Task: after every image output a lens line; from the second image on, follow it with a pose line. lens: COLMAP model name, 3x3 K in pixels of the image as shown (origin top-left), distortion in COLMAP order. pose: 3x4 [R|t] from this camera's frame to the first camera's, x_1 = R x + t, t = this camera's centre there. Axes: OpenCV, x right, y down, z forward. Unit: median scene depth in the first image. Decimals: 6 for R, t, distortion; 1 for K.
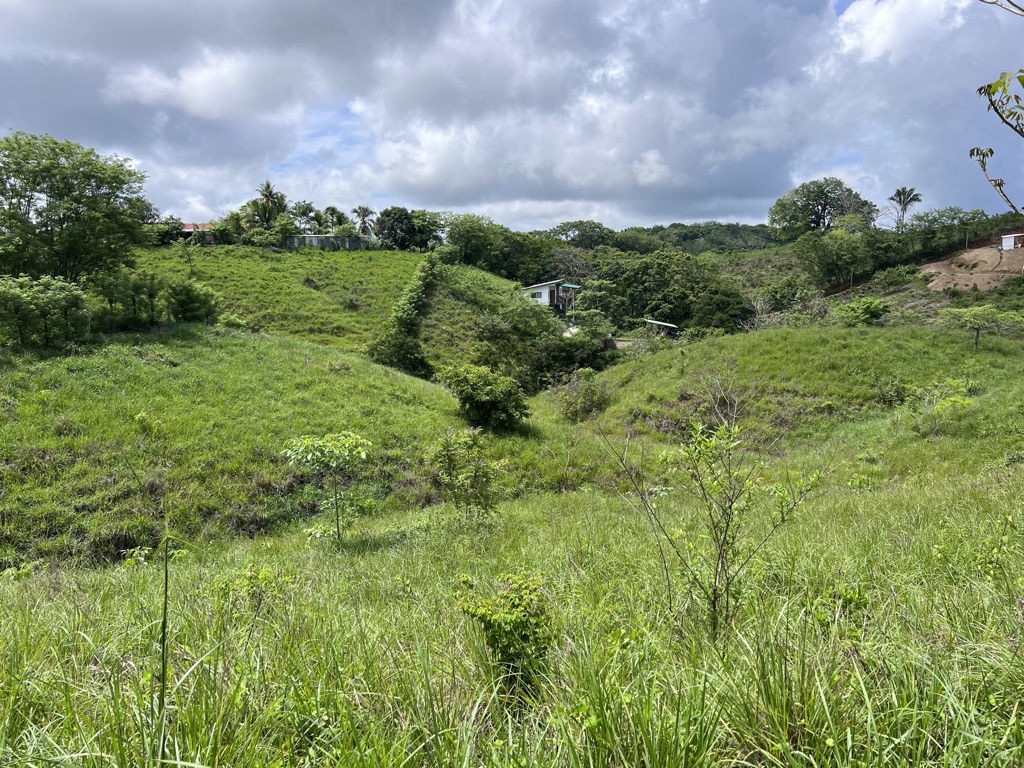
lens RADIAL K [[756.3, 0, 507.0], [0, 756.3, 394.1], [0, 0, 1]] dist [0.078870, -0.105475]
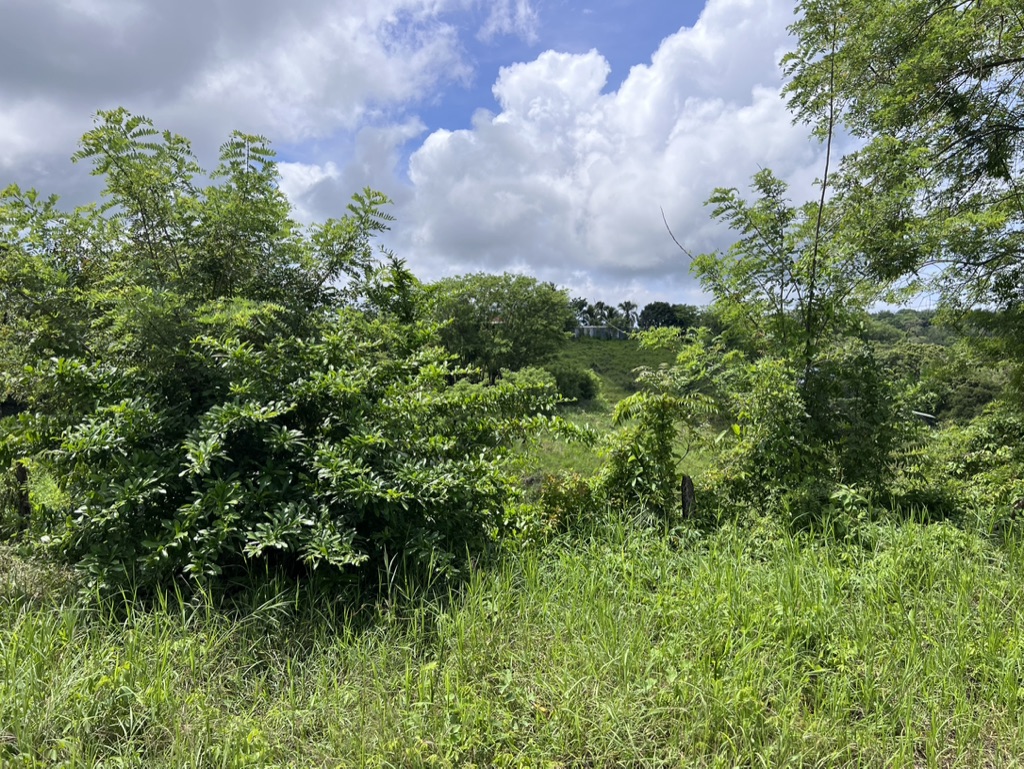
lens RADIAL K [[760.2, 0, 506.0], [0, 760.2, 393.3], [0, 0, 1]] dist [0.041838, -0.043691]
pose [[0.967309, 0.032062, -0.251565, -0.460914], [-0.058286, 0.993528, -0.097495, 0.084933], [0.246811, 0.108970, 0.962917, -0.833617]]
